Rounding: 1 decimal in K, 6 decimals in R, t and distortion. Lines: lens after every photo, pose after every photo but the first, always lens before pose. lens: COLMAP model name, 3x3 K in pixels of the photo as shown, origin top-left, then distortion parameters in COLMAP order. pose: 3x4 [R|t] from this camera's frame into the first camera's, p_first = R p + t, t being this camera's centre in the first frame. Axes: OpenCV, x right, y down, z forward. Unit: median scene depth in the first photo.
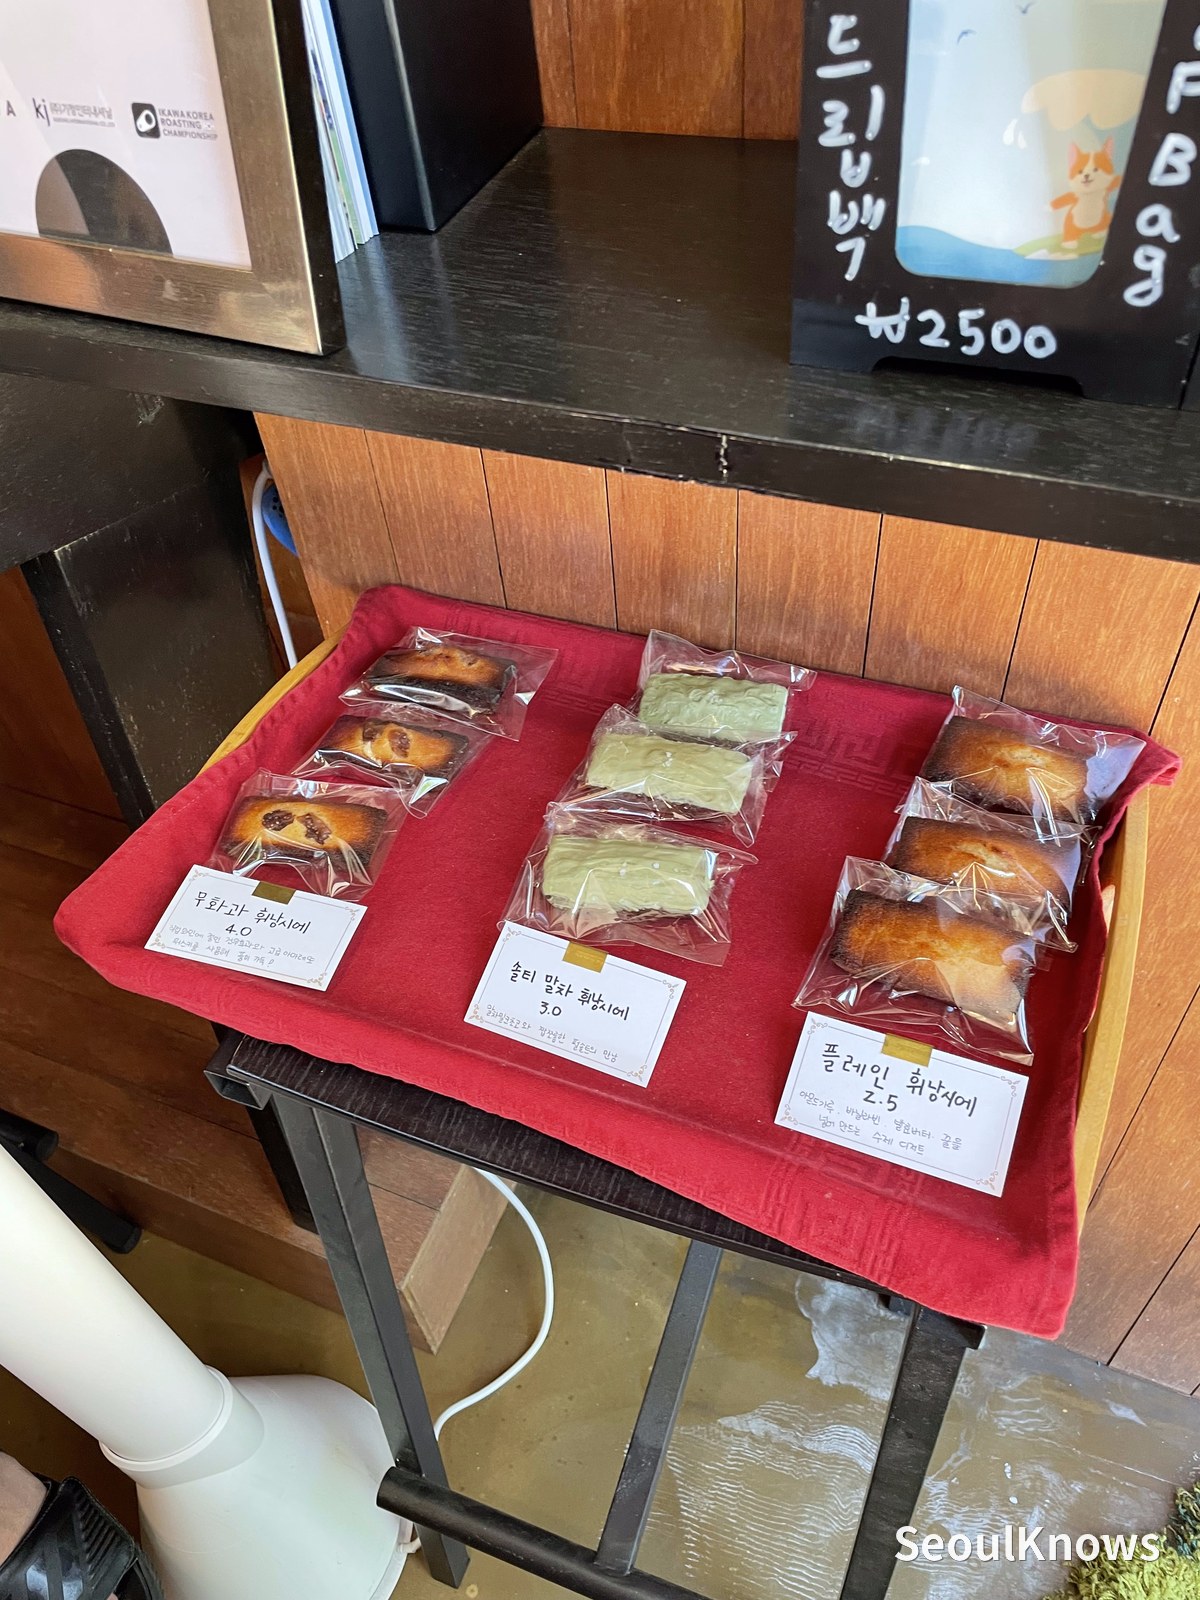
lens RADIAL K [[1236.0, 0, 597.4], [0, 1236.0, 796.0], [0, 0, 1]] dist [0.015573, -0.006585]
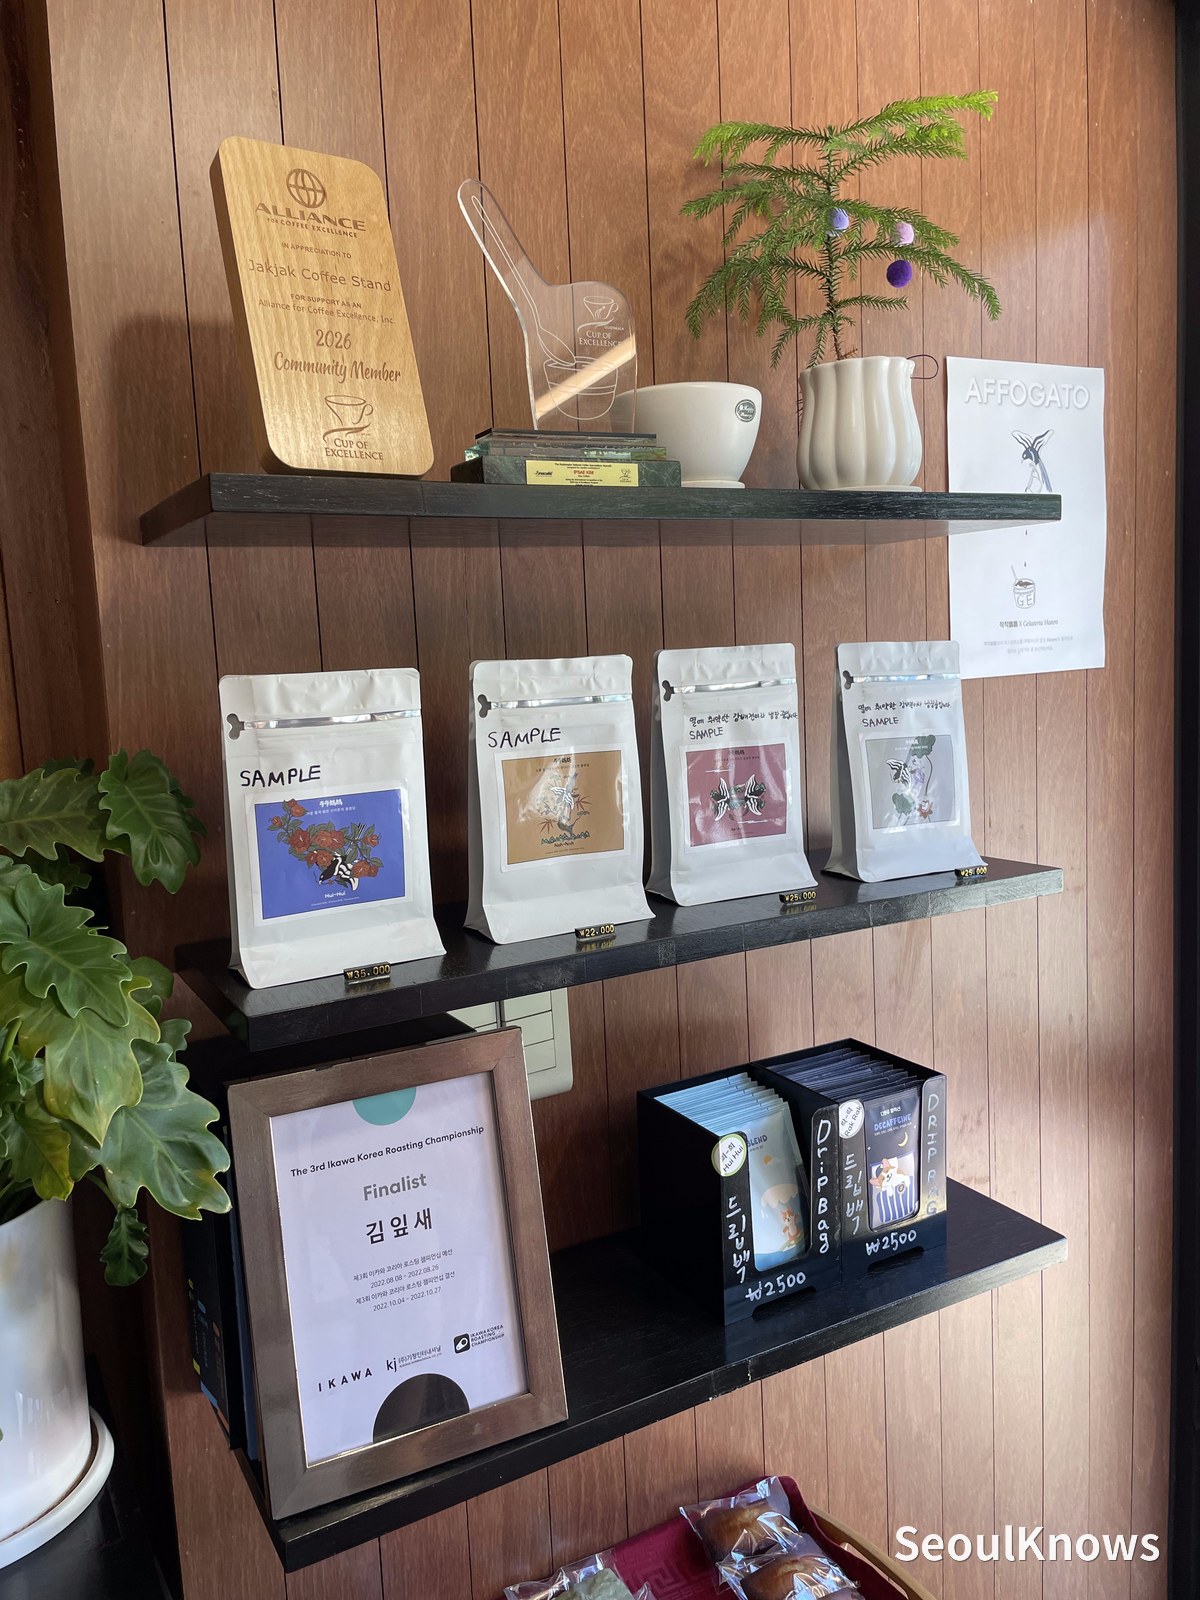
lens RADIAL K [[1236.0, 0, 599.7], [0, 1236.0, 797.7], [0, 0, 1]] dist [0.015573, -0.006585]
pose [[0.616473, -0.038337, 0.786442, -1.950360], [0.577119, 0.701460, -0.418196, -0.227034], [-0.535625, 0.711677, 0.454556, -0.701772]]
